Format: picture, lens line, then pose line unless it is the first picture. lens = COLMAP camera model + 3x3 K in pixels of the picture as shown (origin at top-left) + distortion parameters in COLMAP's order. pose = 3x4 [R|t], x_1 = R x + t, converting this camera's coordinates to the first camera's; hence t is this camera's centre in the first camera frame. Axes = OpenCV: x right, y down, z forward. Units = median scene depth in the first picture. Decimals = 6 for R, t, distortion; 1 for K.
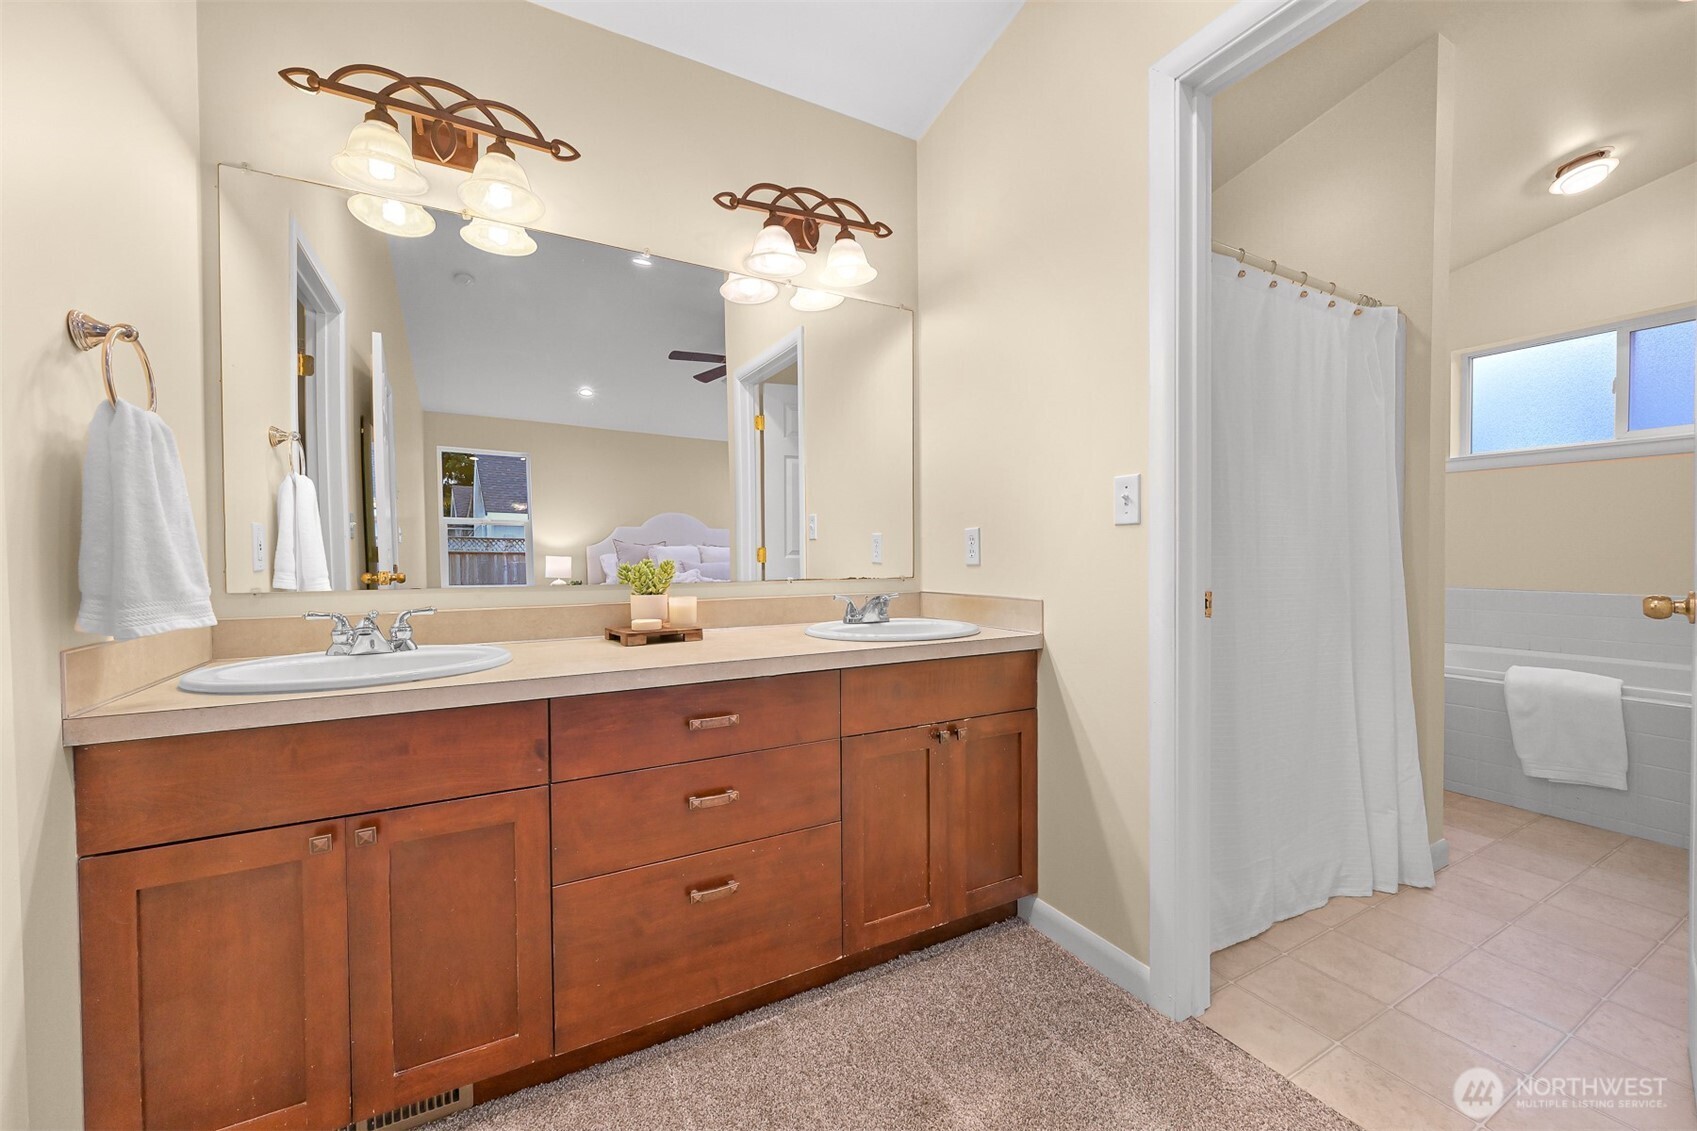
lens RADIAL K [[669.0, 0, 848.5], [0, 669.0, 565.5], [0, 0, 1]] dist [0.001724, 0.000028]
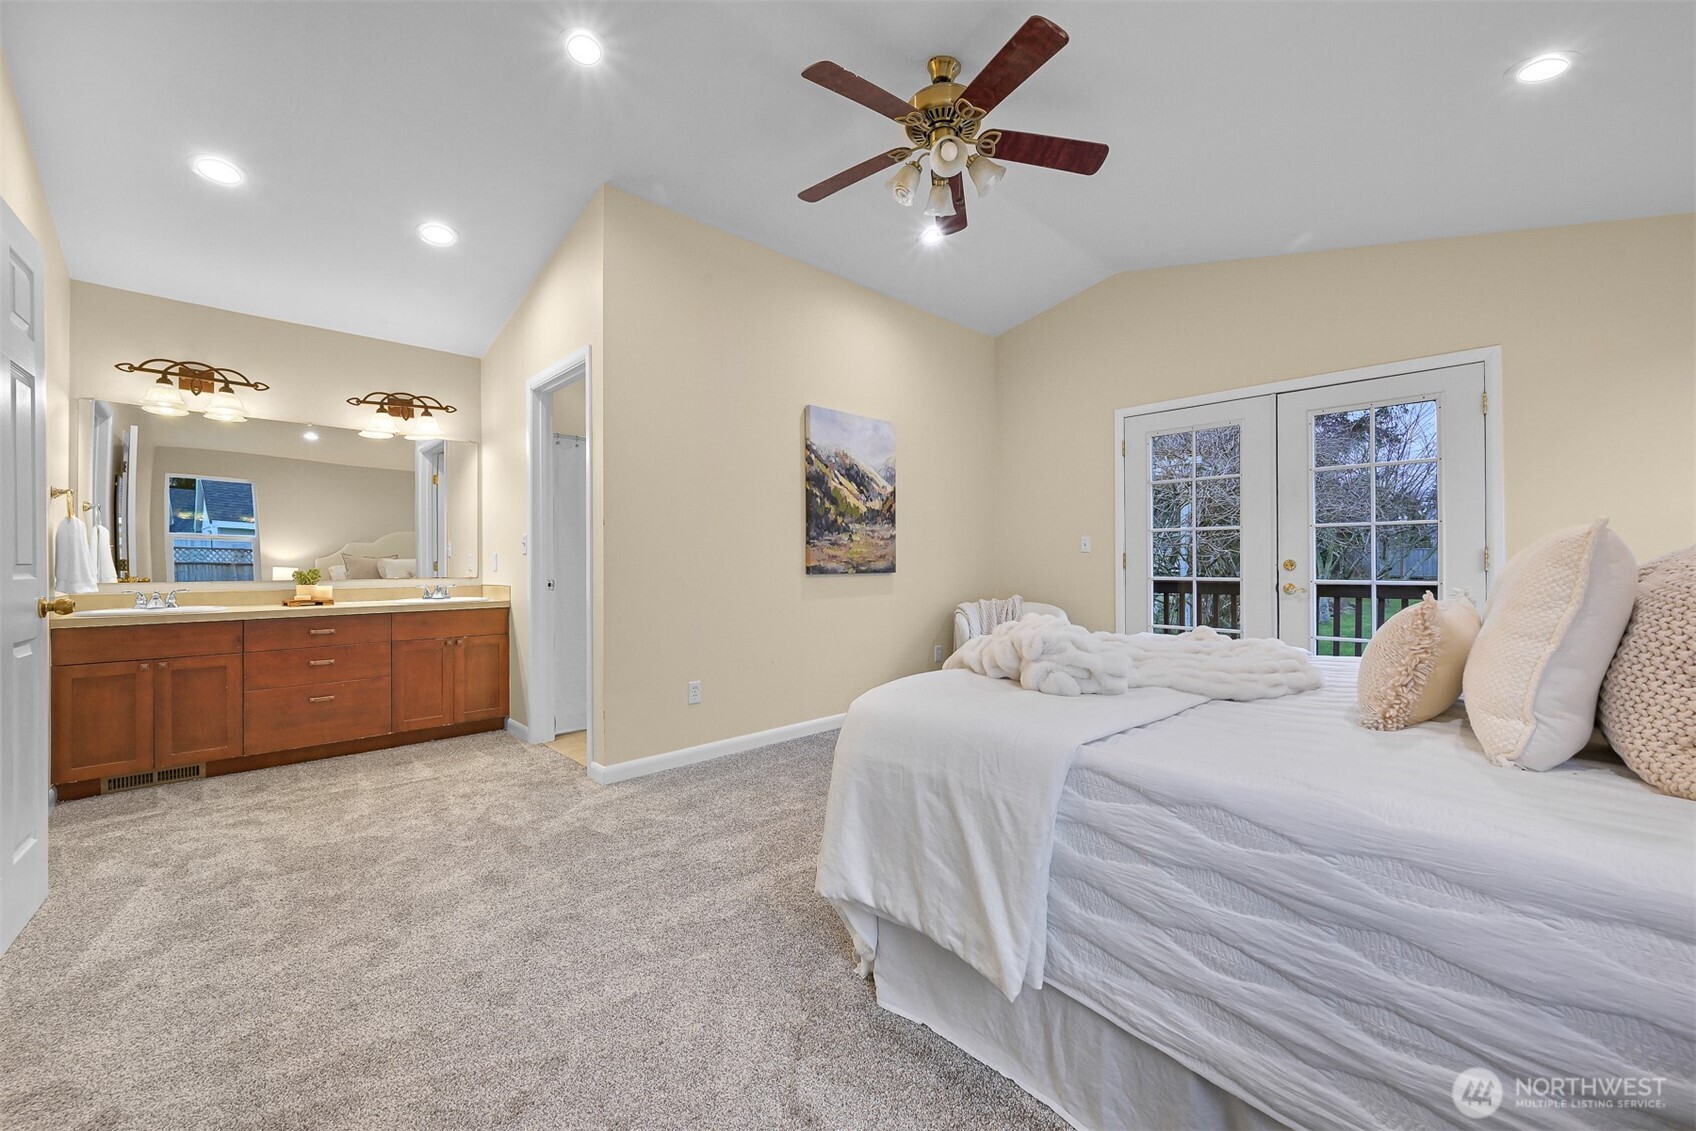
lens RADIAL K [[667.6, 0, 856.8], [0, 667.6, 559.7], [0, 0, 1]] dist [-0.001871, -0.000167]
pose [[0.963770, 0.001189, 0.266732, 0.927414], [0.005260, 0.999711, -0.023462, 0.024812], [-0.266683, 0.024015, 0.963485, -1.711777]]
